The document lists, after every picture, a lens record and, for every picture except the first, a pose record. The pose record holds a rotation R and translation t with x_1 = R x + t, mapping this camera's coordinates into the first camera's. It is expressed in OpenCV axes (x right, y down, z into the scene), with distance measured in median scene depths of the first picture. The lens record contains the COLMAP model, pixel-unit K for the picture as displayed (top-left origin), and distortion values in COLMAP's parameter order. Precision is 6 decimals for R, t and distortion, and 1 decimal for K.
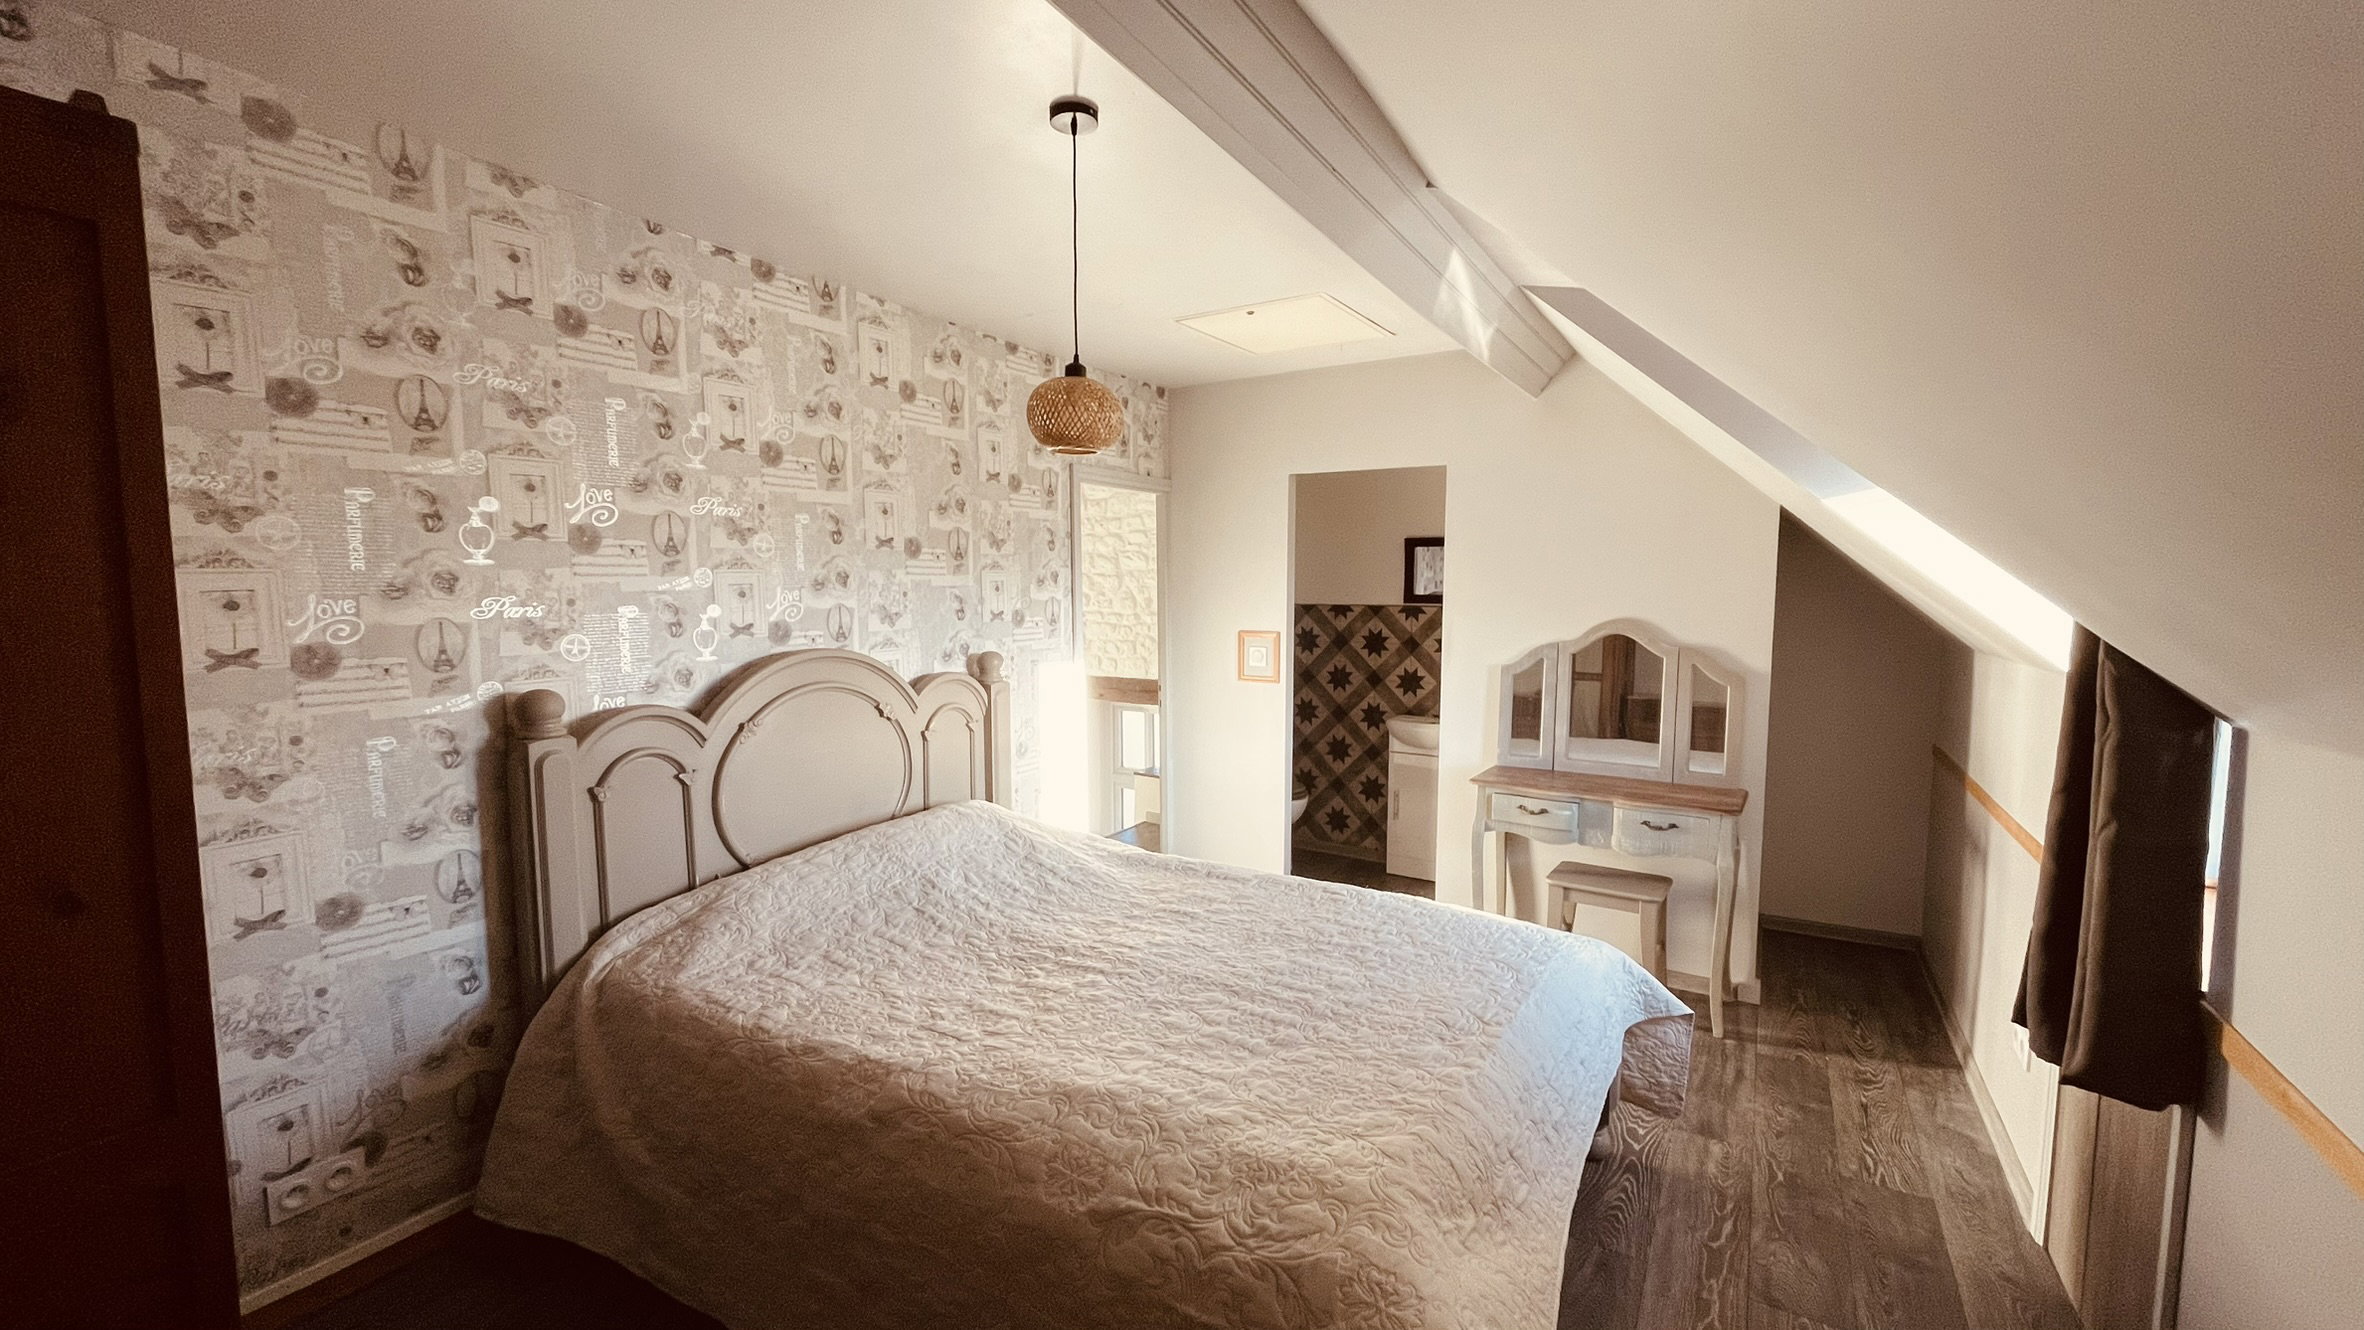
lens RADIAL K [[945.2, 0, 1179.1], [0, 945.2, 665.1], [0, 0, 1]] dist [-0.003281, -0.000322]
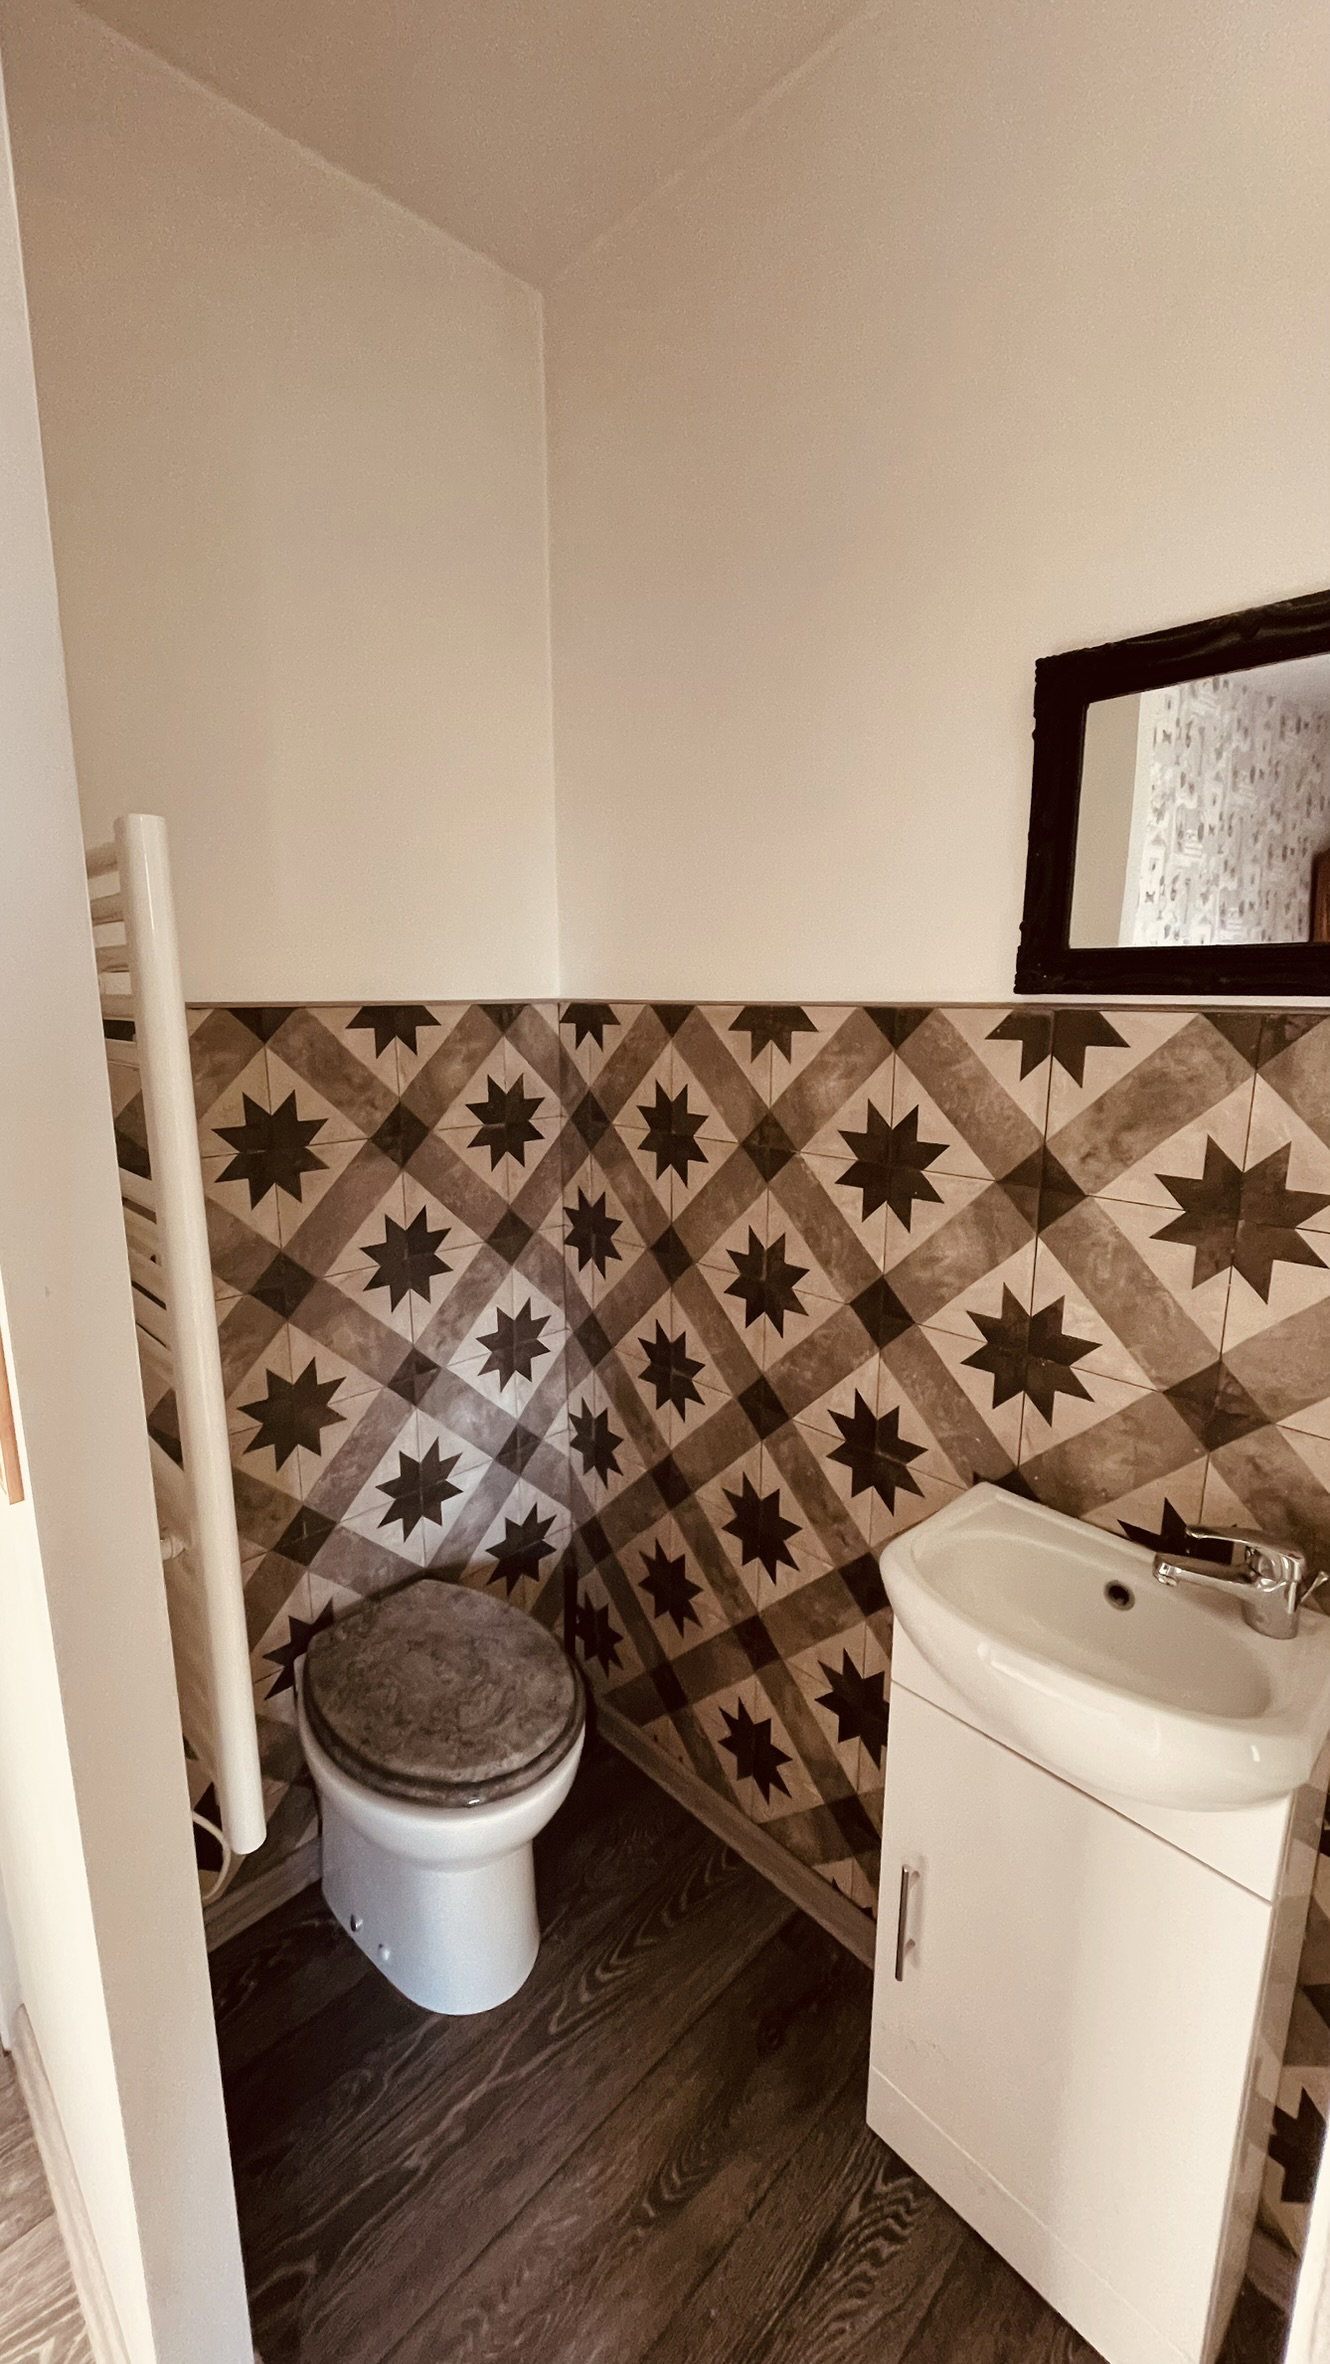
lens RADIAL K [[945.2, 0, 665.8], [0, 945.2, 1182.2], [0, 0, 1]] dist [-0.003281, -0.000322]
pose [[0.965931, 0.053494, -0.253210, 0.212324], [-0.025543, 0.993333, 0.112414, -0.044189], [0.257535, -0.102116, 0.960858, 0.752849]]
